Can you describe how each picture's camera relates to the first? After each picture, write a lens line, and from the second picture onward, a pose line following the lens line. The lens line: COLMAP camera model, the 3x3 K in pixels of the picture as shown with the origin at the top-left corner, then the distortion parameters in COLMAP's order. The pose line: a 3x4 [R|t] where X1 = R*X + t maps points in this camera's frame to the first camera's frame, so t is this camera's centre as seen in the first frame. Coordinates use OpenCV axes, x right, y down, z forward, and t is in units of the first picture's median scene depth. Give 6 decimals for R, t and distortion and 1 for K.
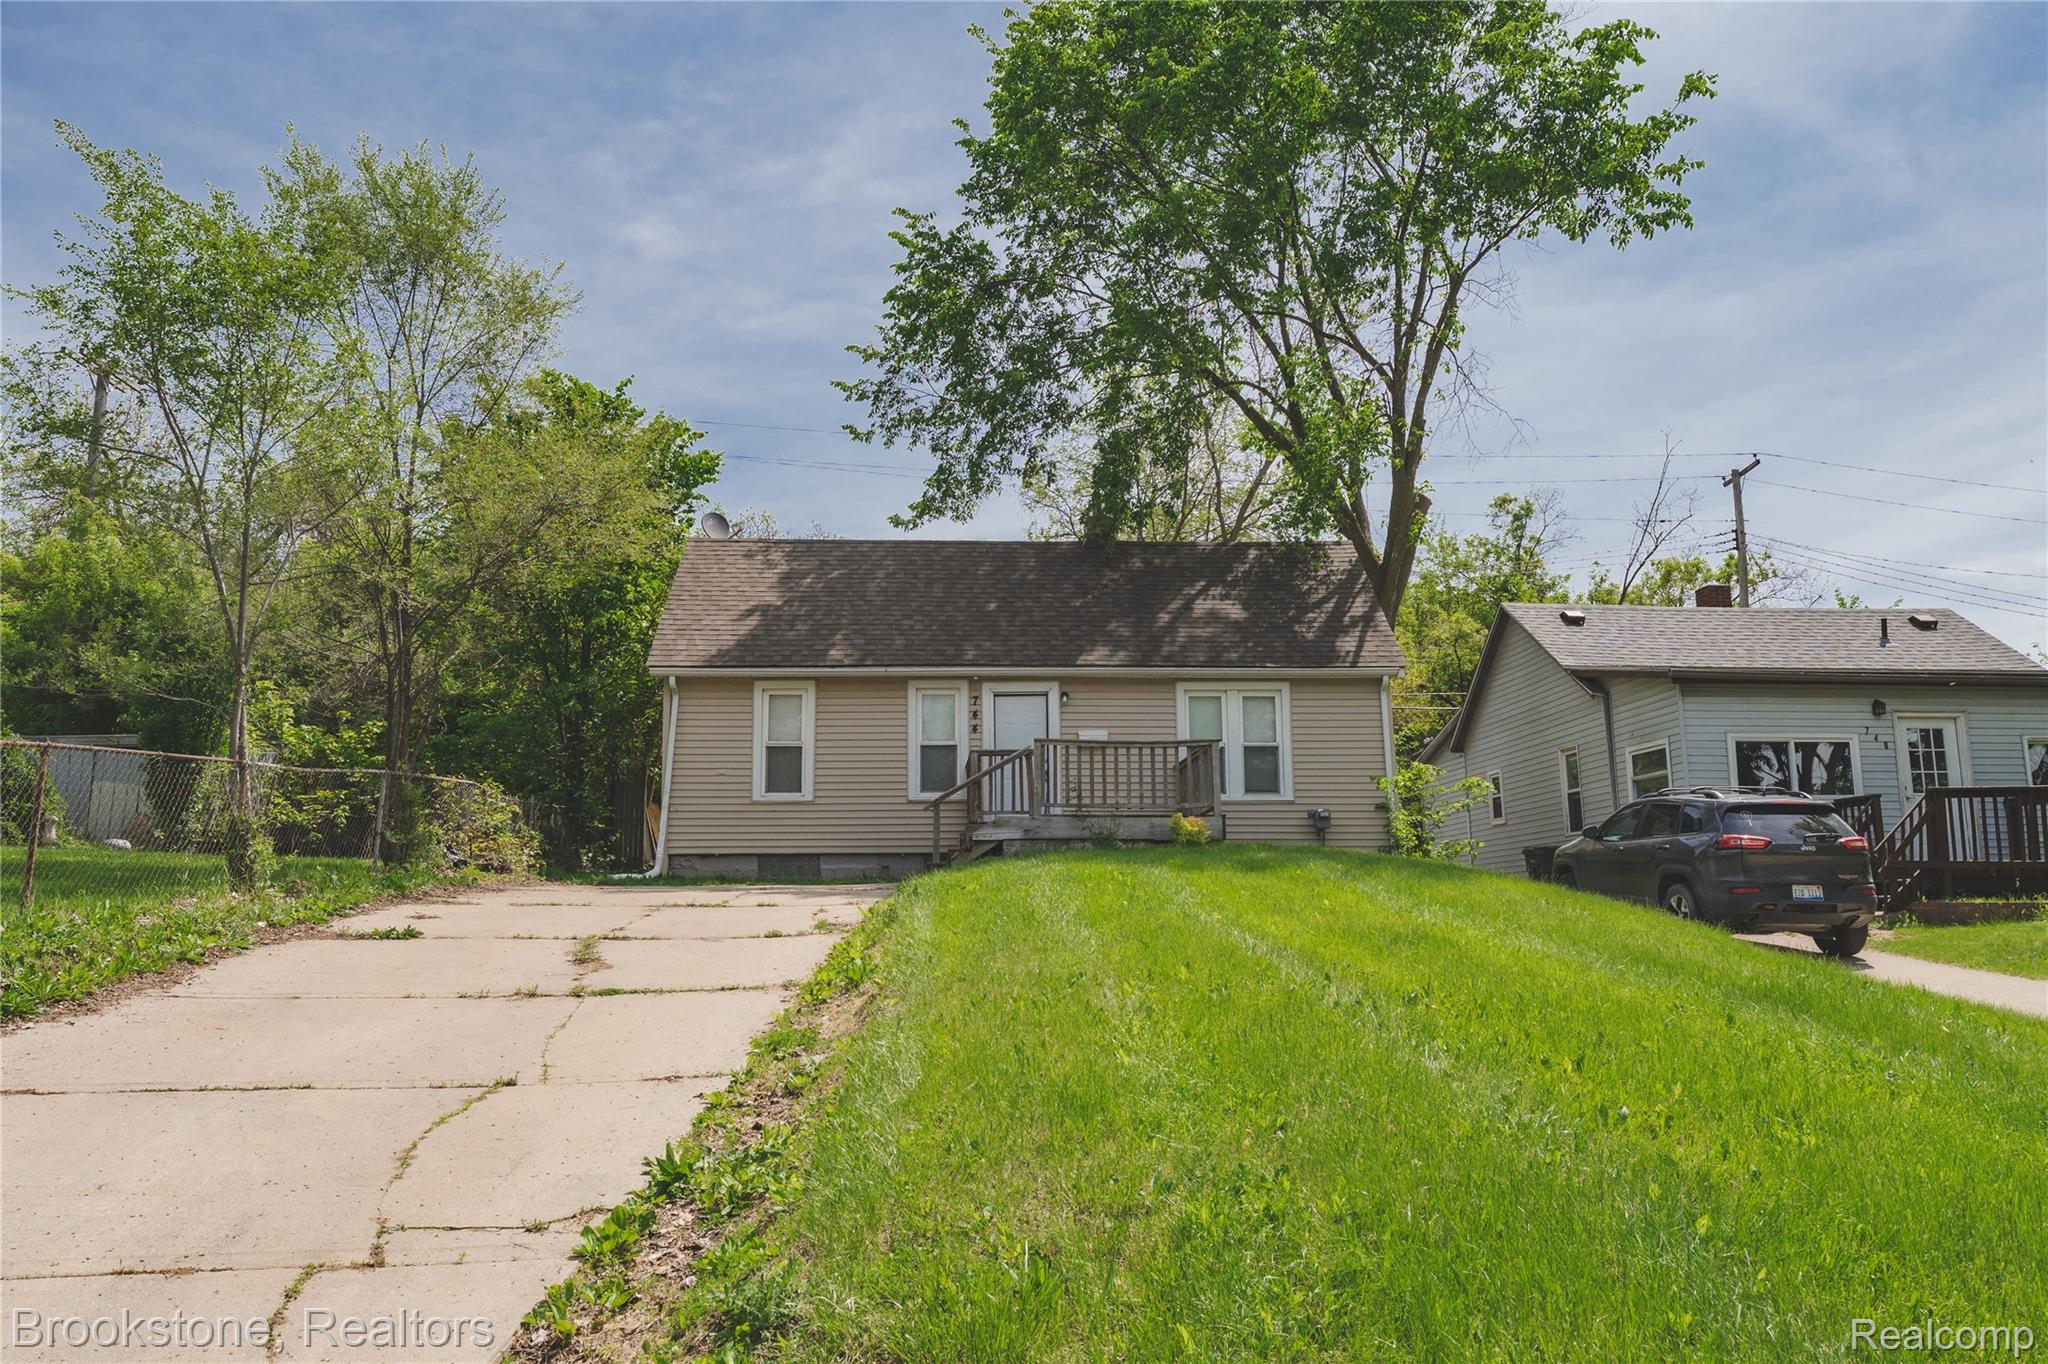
lens RADIAL K [[1575.4, 0, 993.3], [0, 1575.4, 678.8], [0, 0, 1]] dist [0.010059, 0.001761]
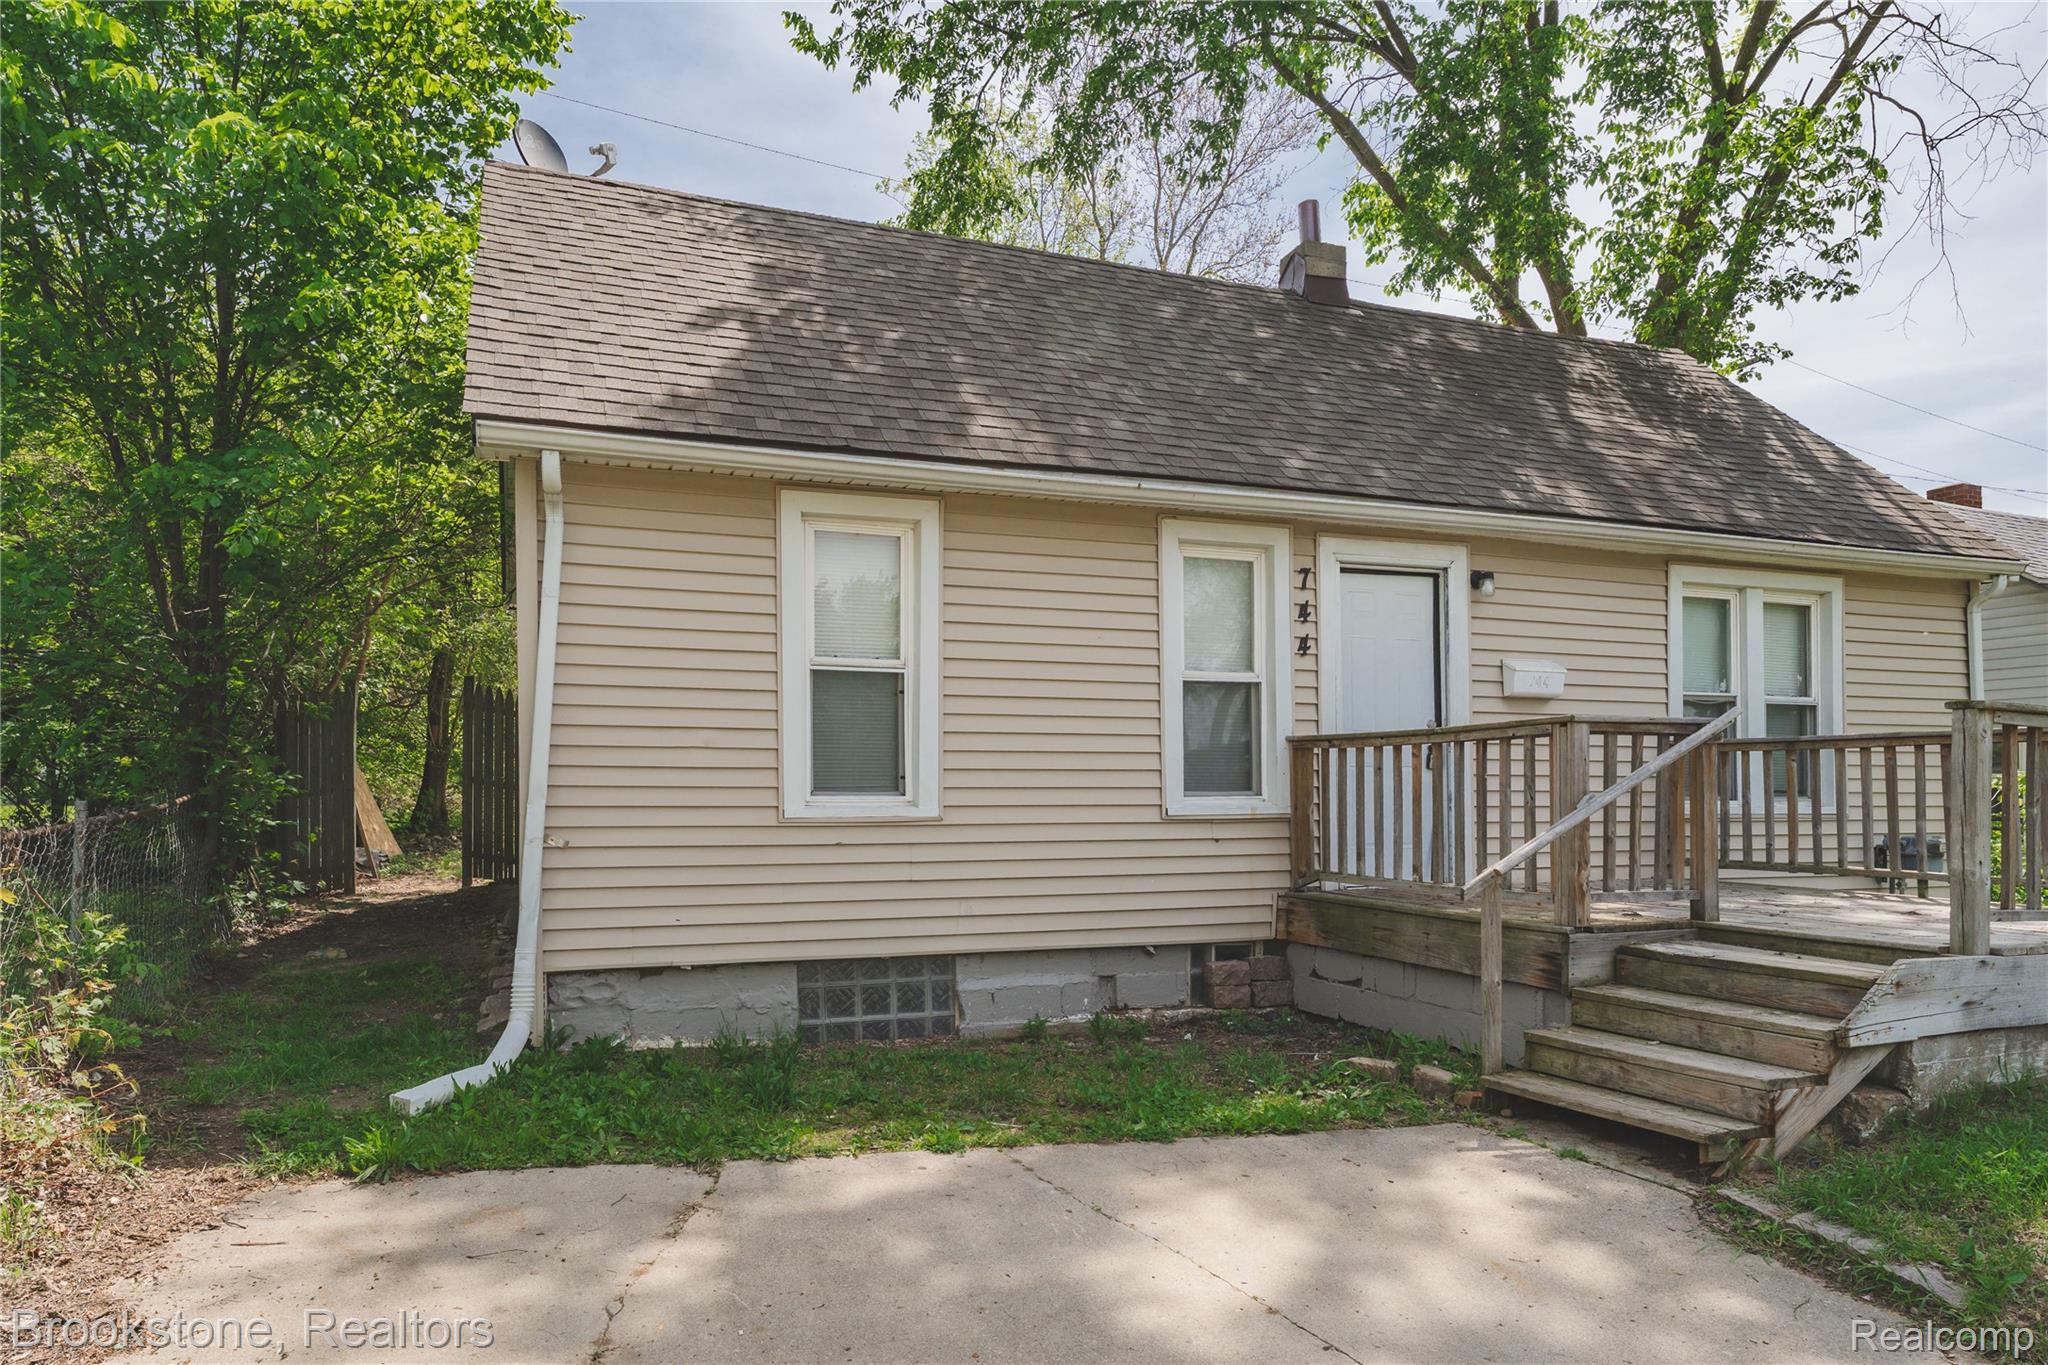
lens RADIAL K [[1345.3, 0, 1024.1], [0, 1345.3, 796.4], [0, 0, 1]] dist [-0.001051, 0.000119]
pose [[0.951570, 0.008638, 0.307310, -0.191523], [-0.054486, 0.988519, 0.140928, 0.024908], [-0.302564, -0.150847, 0.941116, 0.675940]]
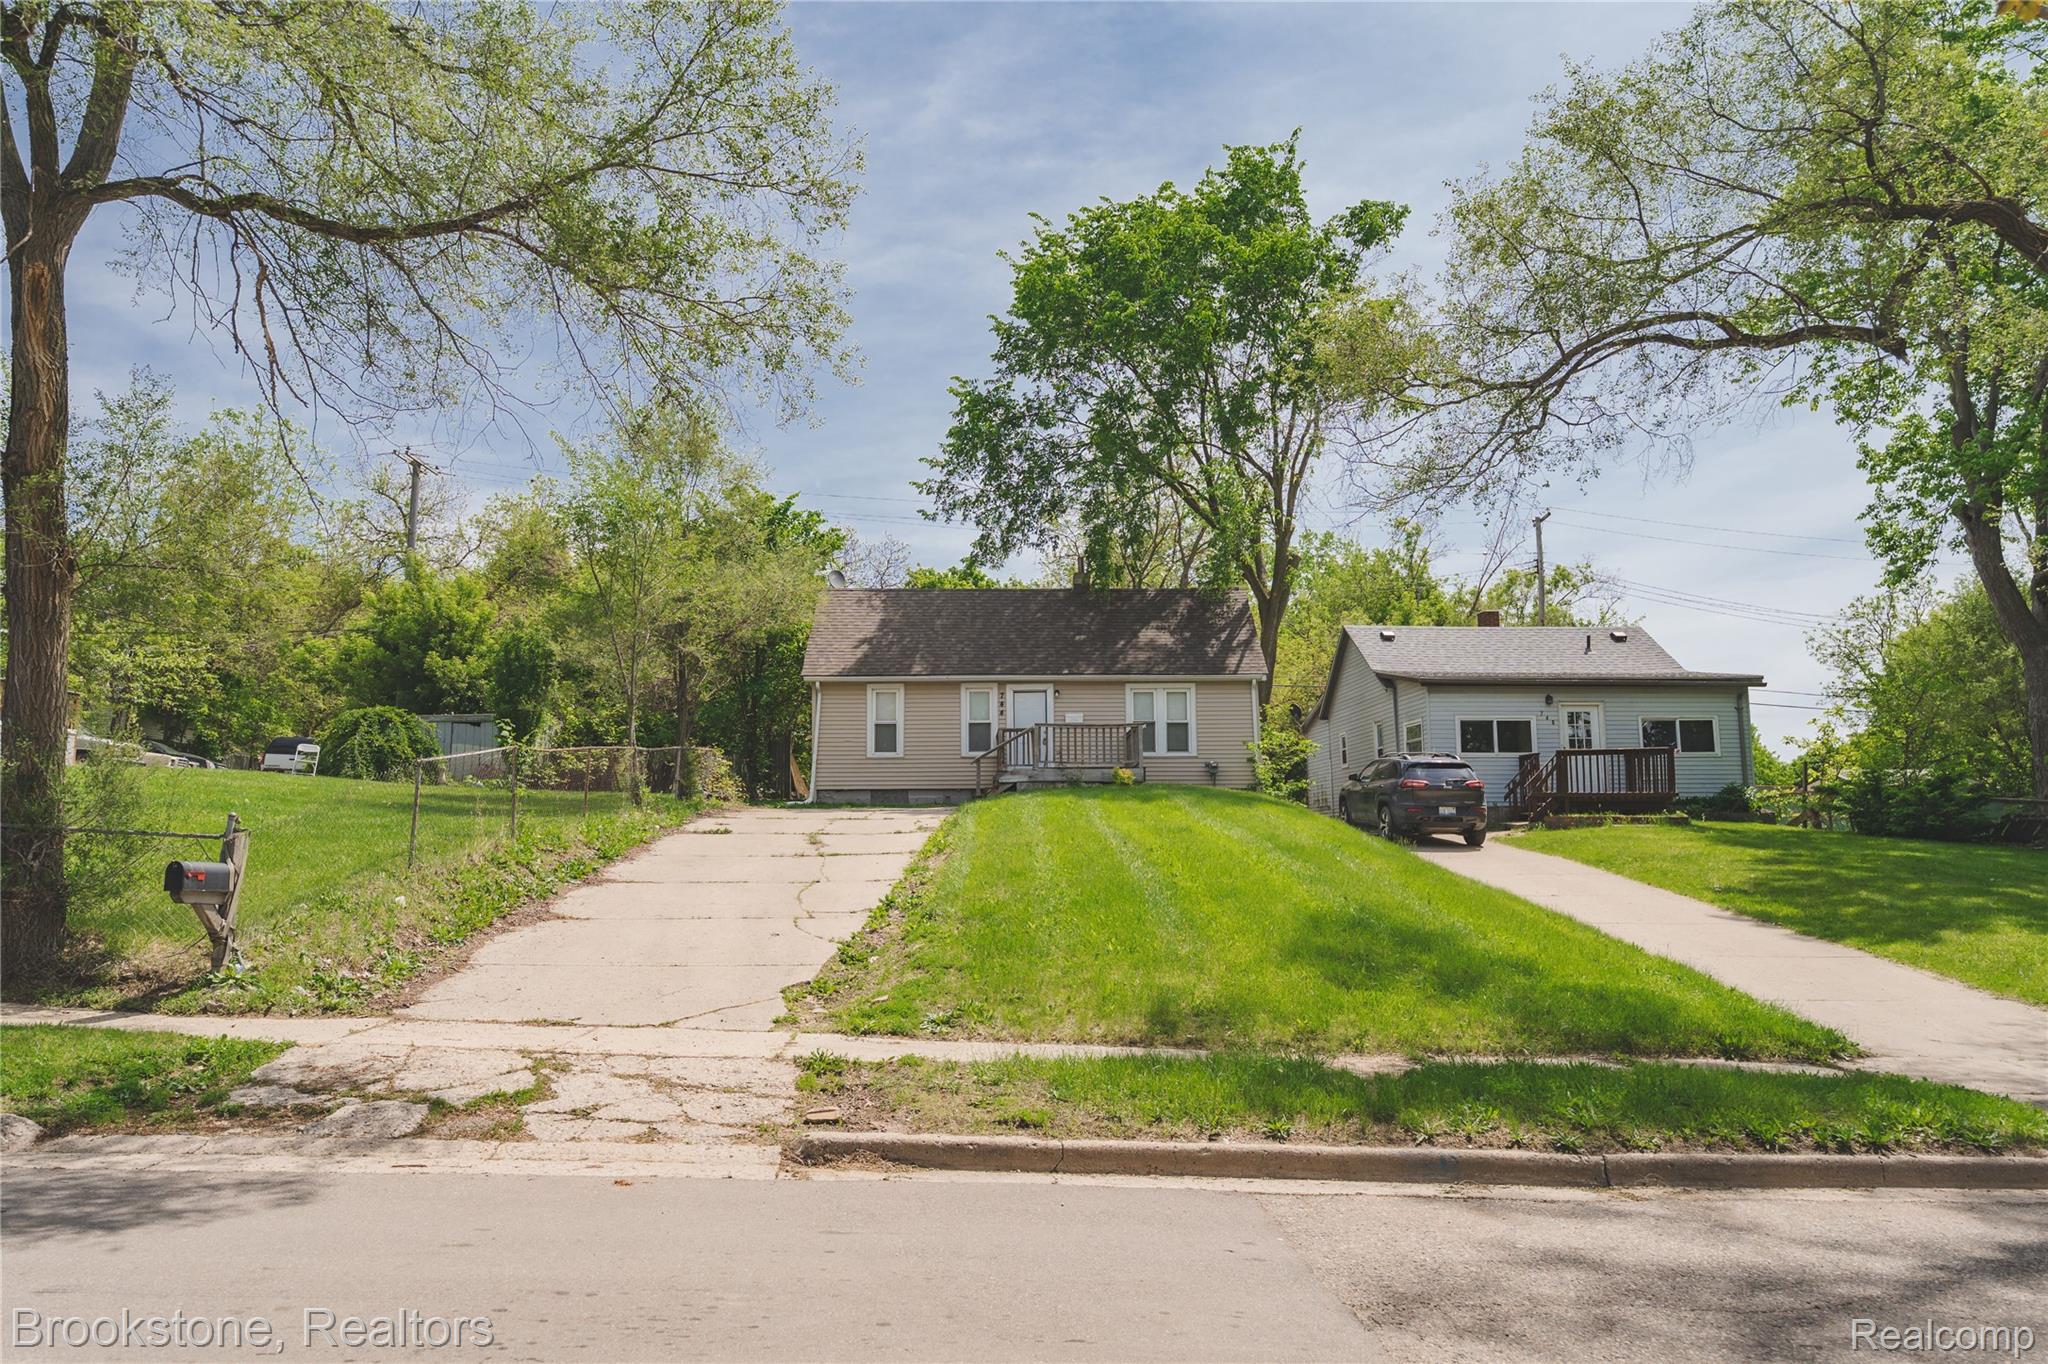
lens RADIAL K [[1325.4, 0, 1024.0], [0, 1325.4, 682.0], [0, 0, 1]] dist [-0.003012, -0.000302]
pose [[0.999989, -0.002165, -0.004276, 0.017031], [0.002316, 0.999363, 0.035599, -0.049101], [0.004197, -0.035608, 0.999357, -0.372874]]
